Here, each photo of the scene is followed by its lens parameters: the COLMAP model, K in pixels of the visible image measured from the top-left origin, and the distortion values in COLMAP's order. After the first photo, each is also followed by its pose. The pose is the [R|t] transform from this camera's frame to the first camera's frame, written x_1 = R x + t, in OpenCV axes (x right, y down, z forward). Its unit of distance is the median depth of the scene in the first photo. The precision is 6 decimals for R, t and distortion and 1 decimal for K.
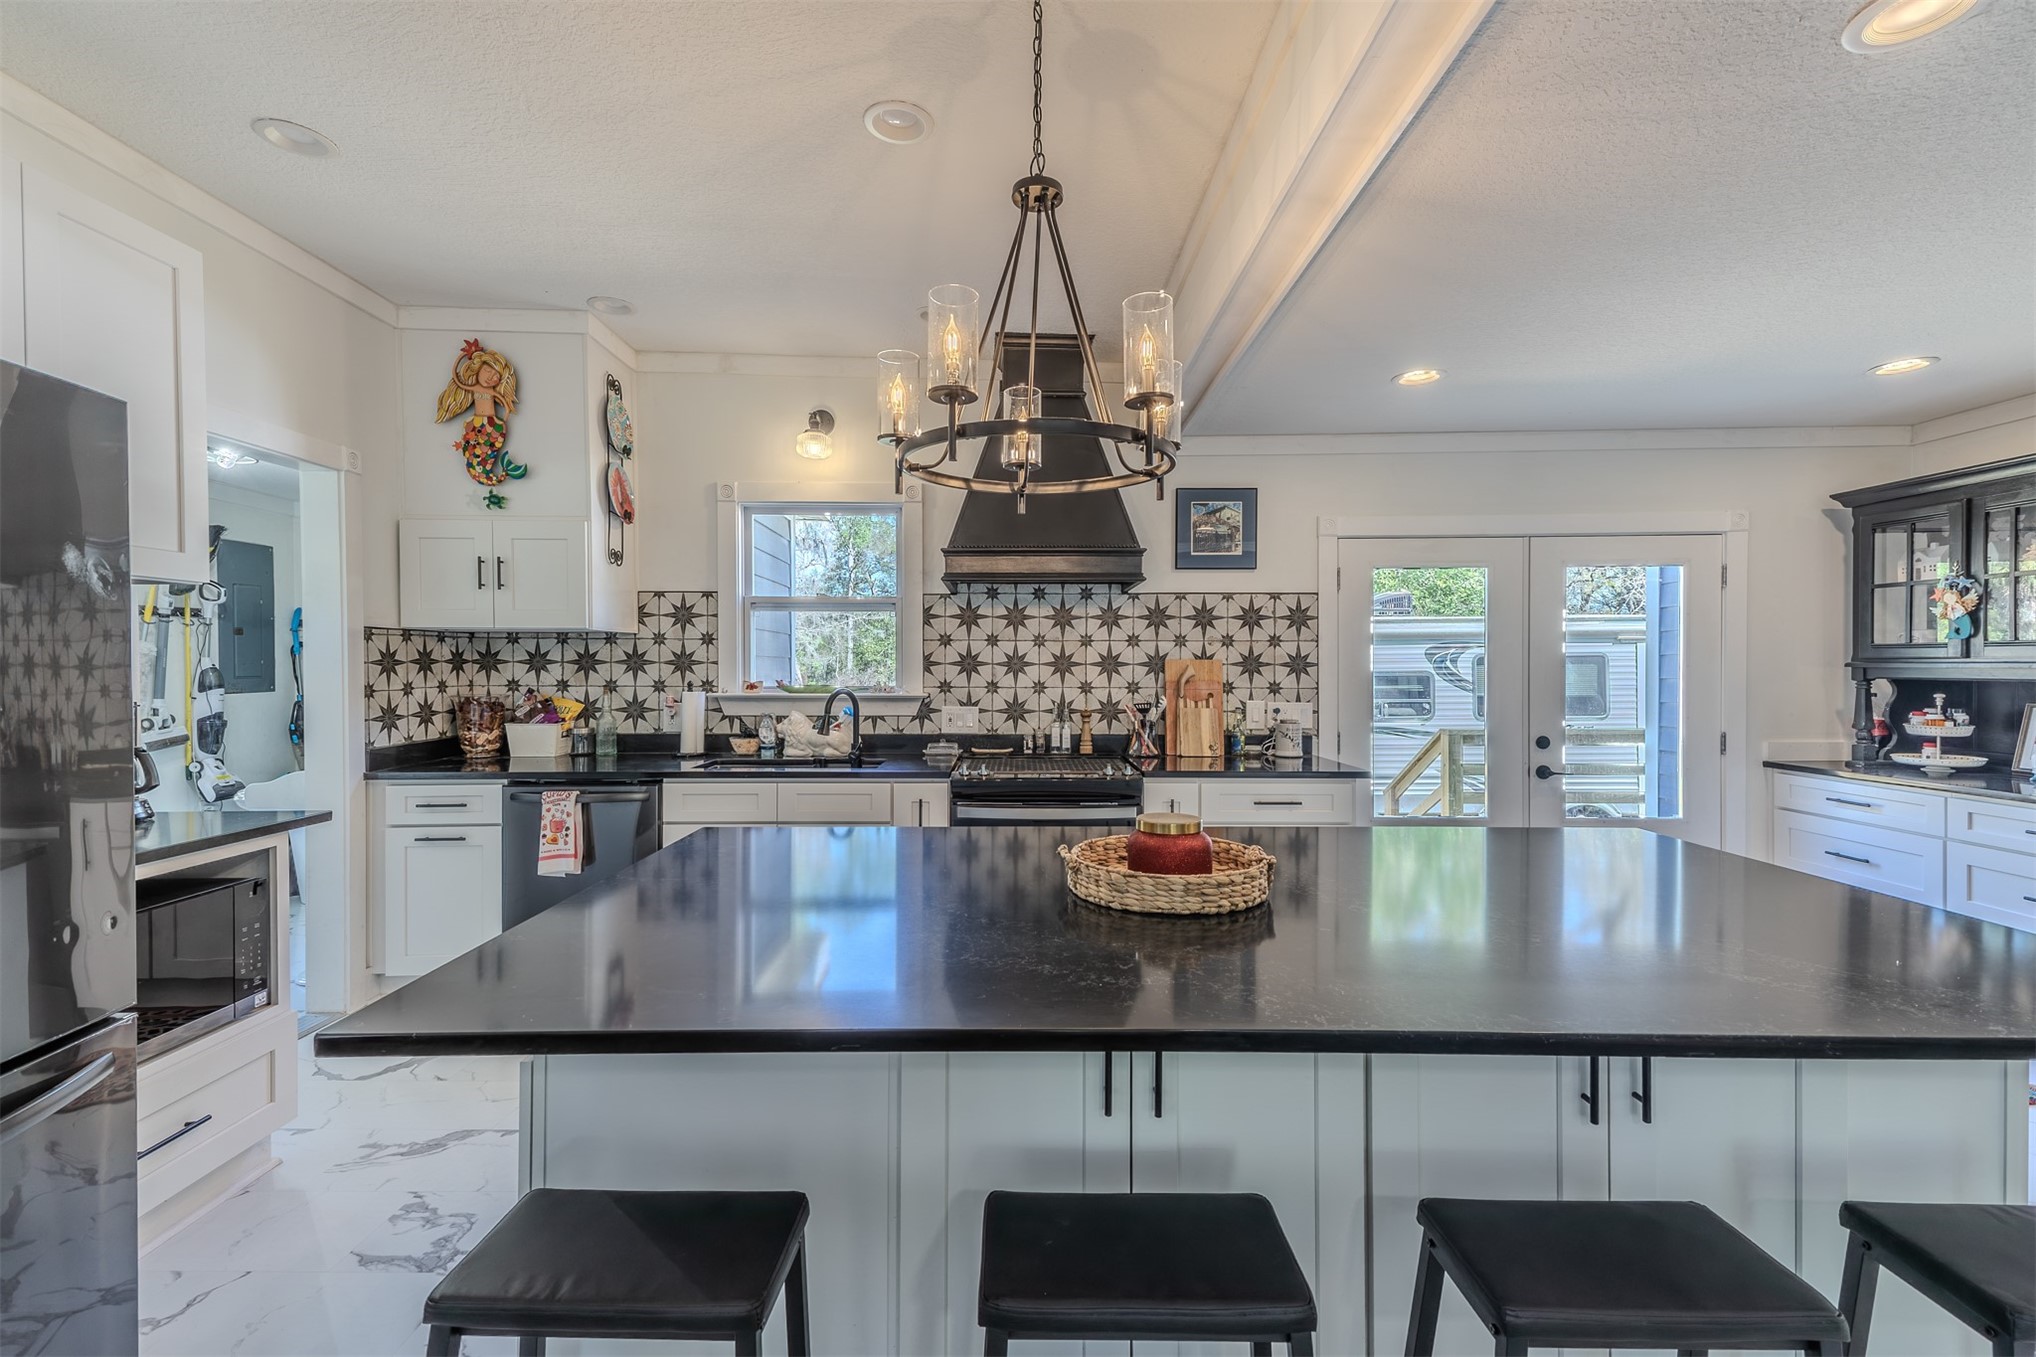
lens RADIAL K [[899.6, 0, 1023.0], [0, 899.6, 674.8], [0, 0, 1]] dist [0.028743, -0.000495]
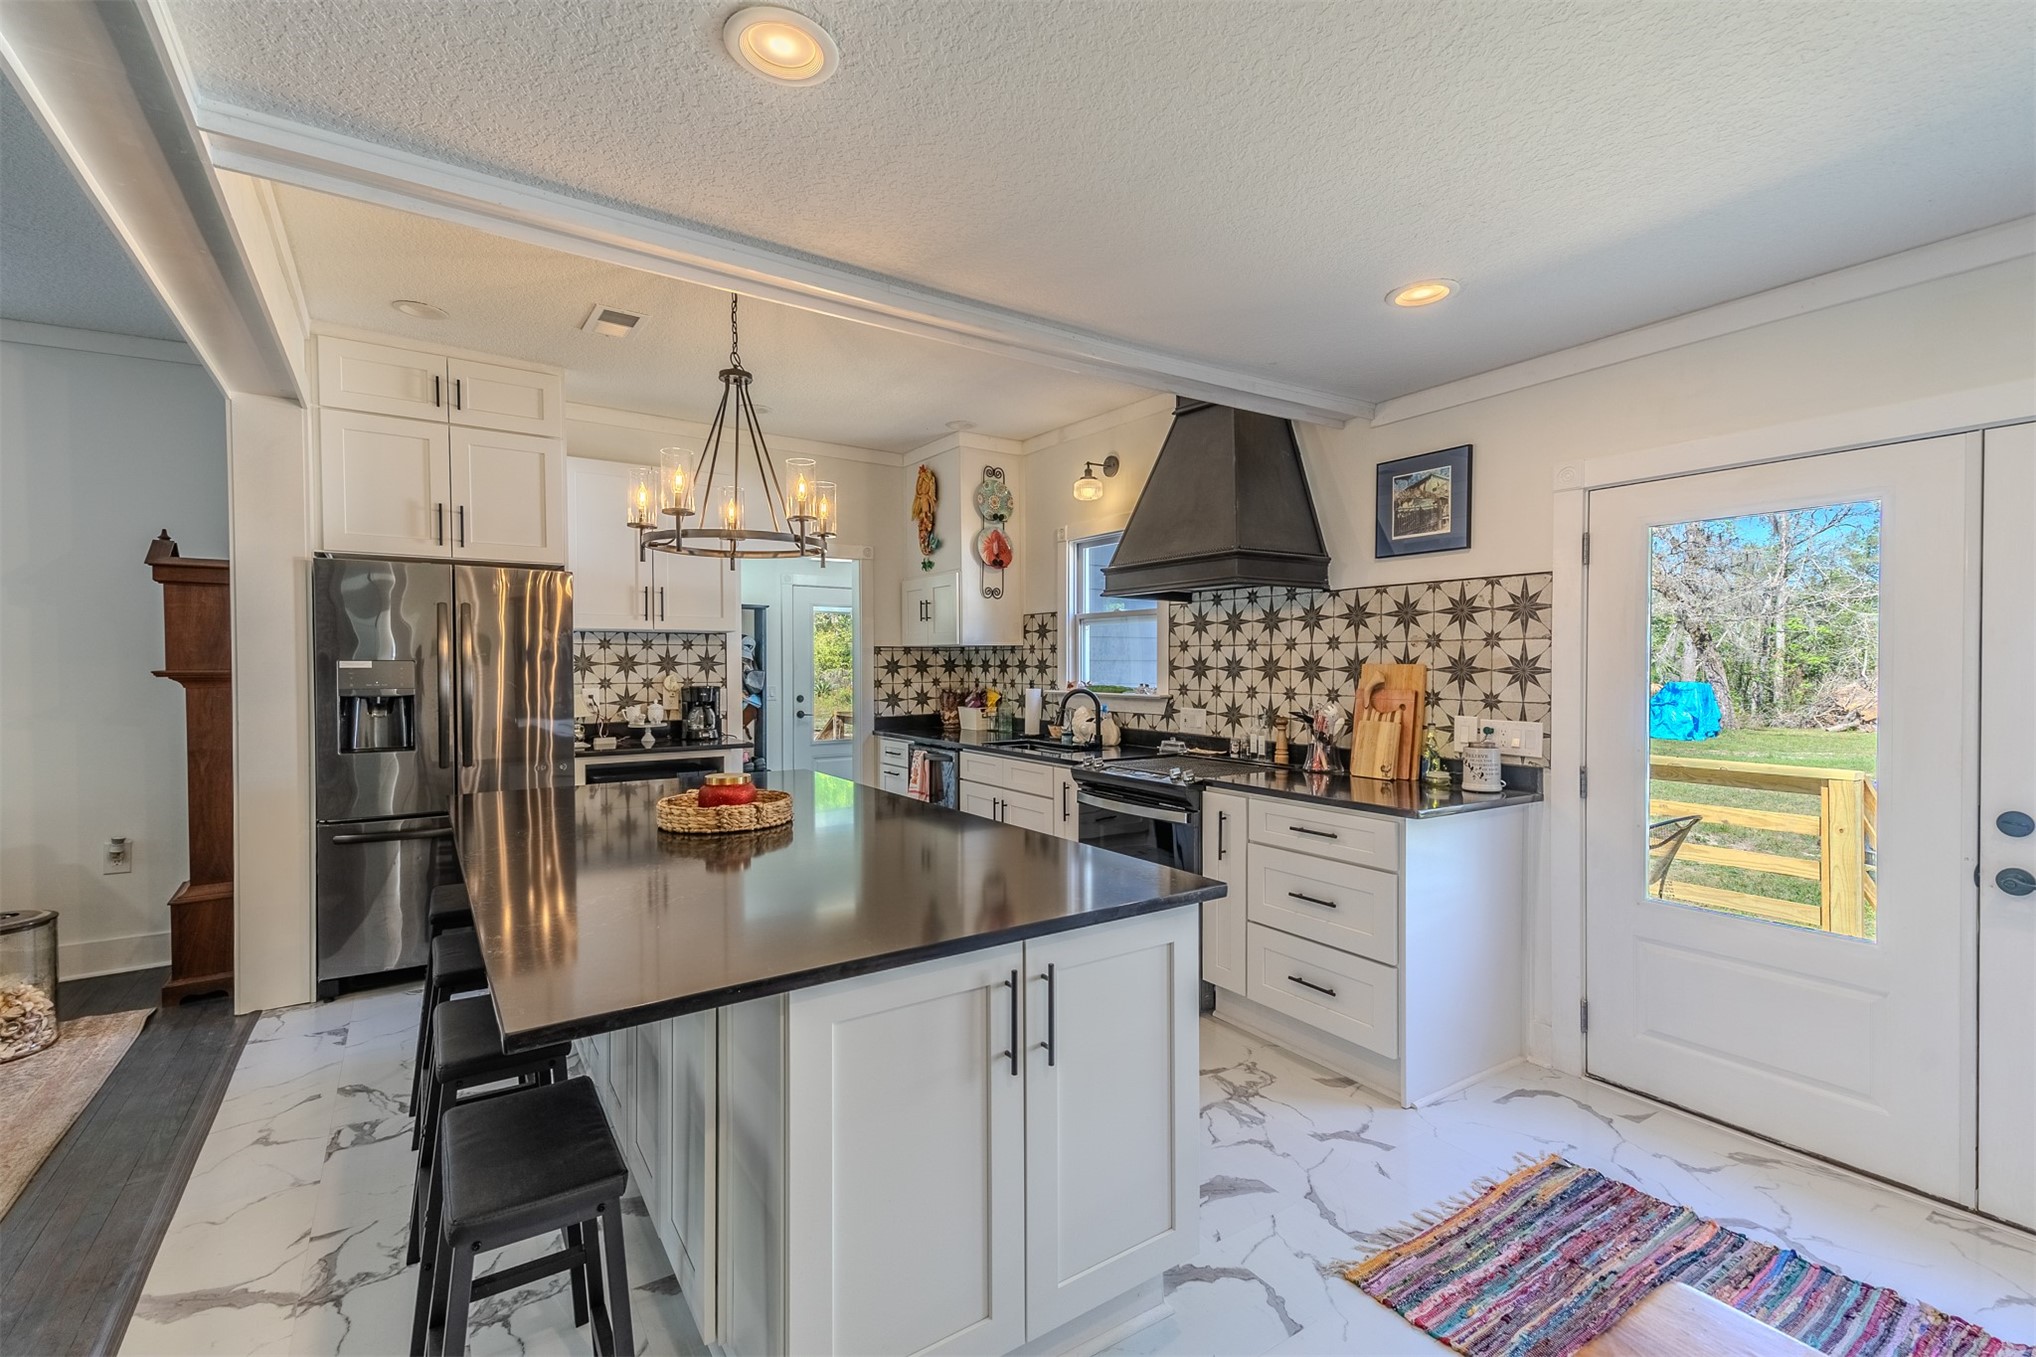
lens RADIAL K [[899.6, 0, 1012.7], [0, 899.6, 677.0], [0, 0, 1]] dist [0.028743, -0.000495]
pose [[0.540208, 0.011025, -0.841459, 0.710753], [-0.008577, 0.999934, 0.007595, -0.008118], [0.841488, 0.003114, 0.540267, 0.243180]]
